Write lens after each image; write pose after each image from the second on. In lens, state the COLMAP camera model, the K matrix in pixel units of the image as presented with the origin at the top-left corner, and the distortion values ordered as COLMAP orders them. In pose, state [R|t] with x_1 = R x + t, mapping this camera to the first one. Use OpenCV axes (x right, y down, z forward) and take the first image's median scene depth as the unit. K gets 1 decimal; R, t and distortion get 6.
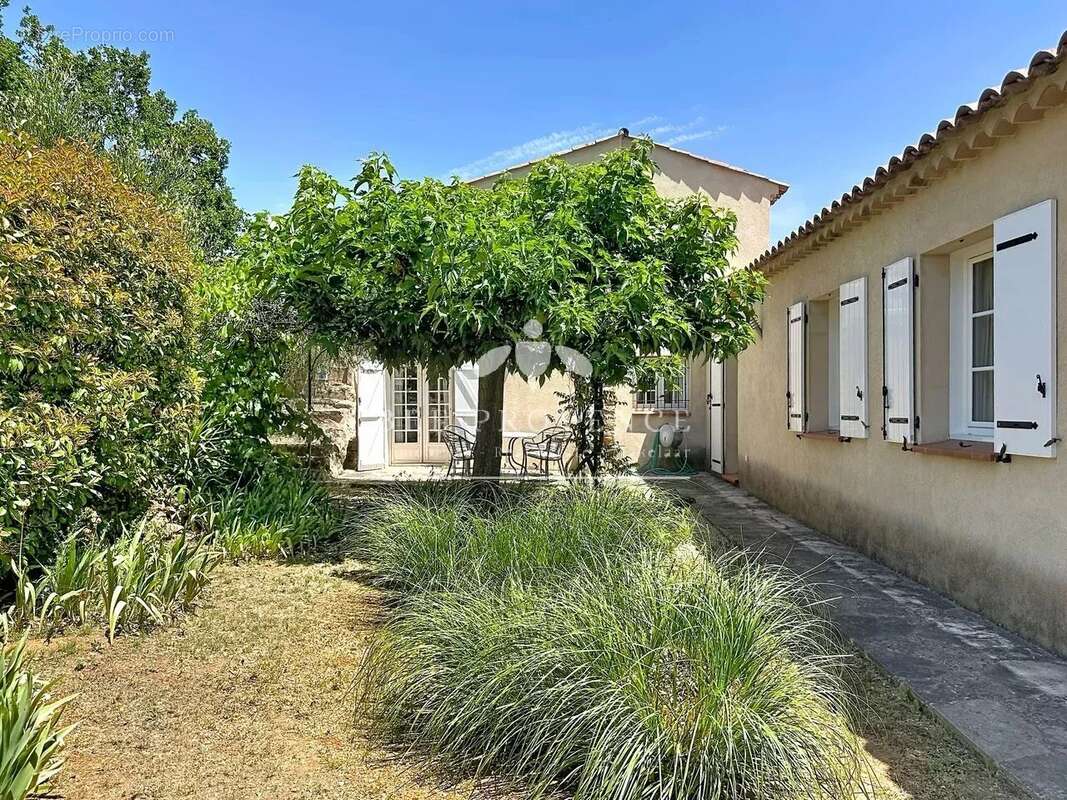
lens RADIAL K [[760.9, 0, 533.5], [0, 760.9, 400.0], [0, 0, 1]] dist [-0.036019, -0.001155]
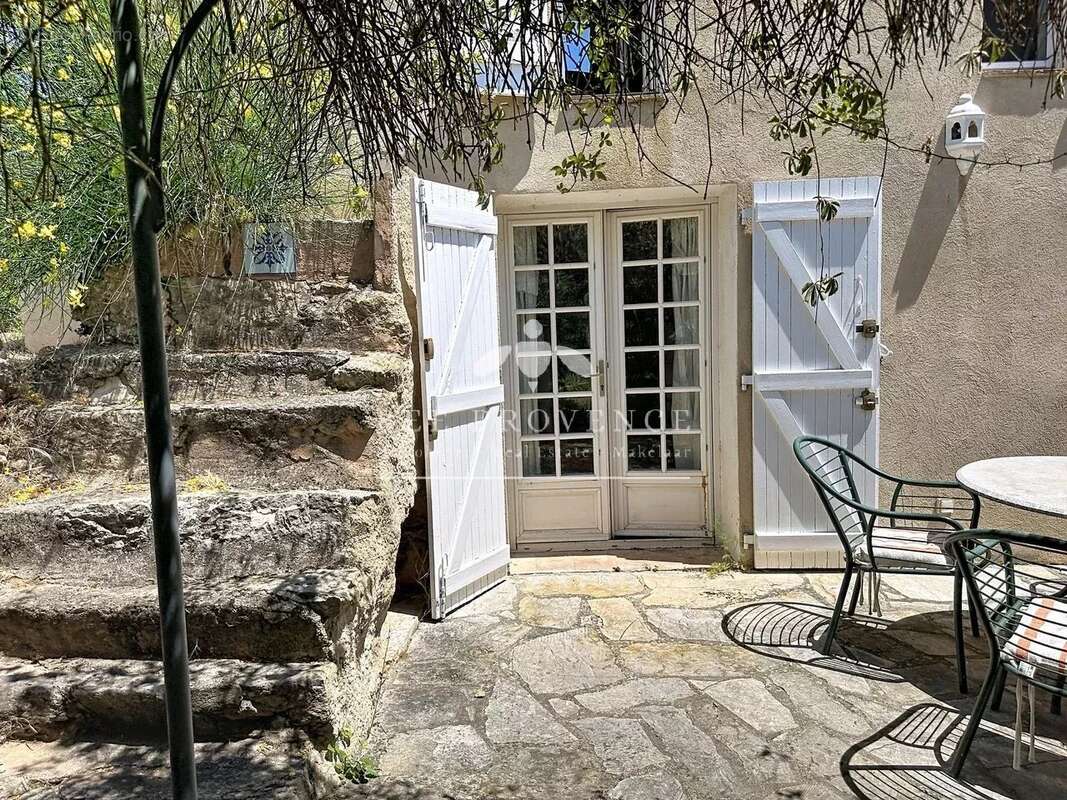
lens RADIAL K [[760.9, 0, 533.5], [0, 760.9, 400.0], [0, 0, 1]] dist [-0.036019, -0.001155]
pose [[0.998303, -0.037251, 0.044762, -0.207585], [0.032032, 0.993179, 0.112117, -0.010525], [-0.048633, -0.110493, 0.992686, 0.753765]]
